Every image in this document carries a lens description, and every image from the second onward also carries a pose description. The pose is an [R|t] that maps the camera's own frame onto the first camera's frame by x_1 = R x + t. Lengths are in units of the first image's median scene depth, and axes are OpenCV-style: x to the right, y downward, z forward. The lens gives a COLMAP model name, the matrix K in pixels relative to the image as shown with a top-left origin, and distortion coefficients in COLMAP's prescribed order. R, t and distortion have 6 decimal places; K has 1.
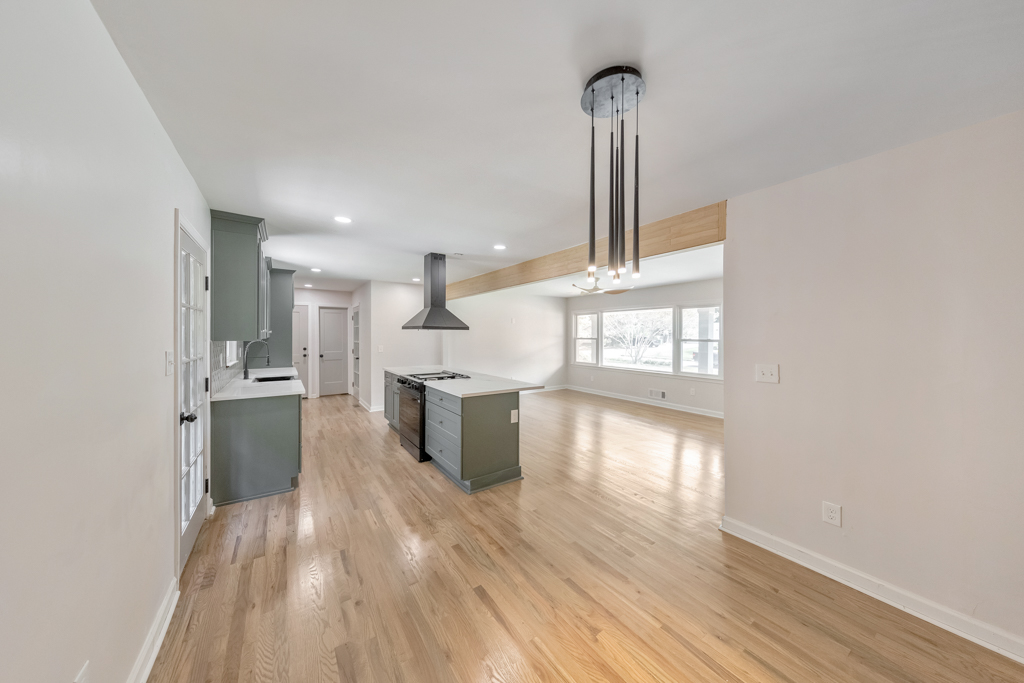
lens RADIAL K [[329.9, 0, 508.8], [0, 329.9, 335.4], [0, 0, 1]] dist [0.007933, -0.000043]
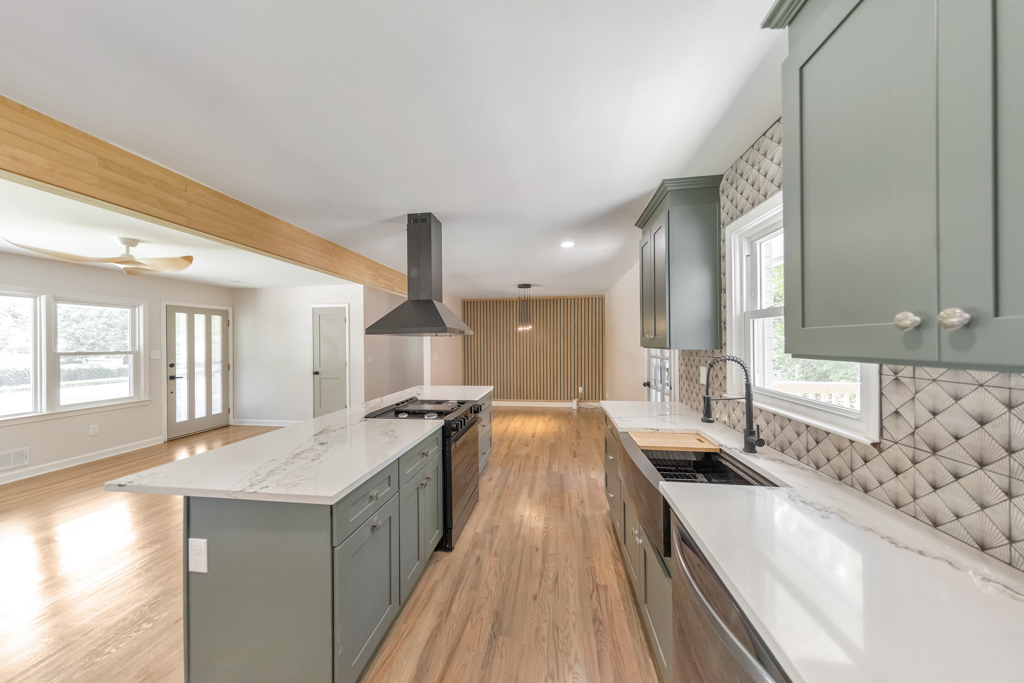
lens RADIAL K [[325.0, 0, 512.1], [0, 325.0, 340.4], [0, 0, 1]] dist [0.001197, 0.000050]
pose [[-0.739046, 0.008815, 0.673597, -0.922292], [0.009521, 0.999951, -0.002640, -0.004431], [-0.673587, 0.004462, -0.739094, 1.617648]]
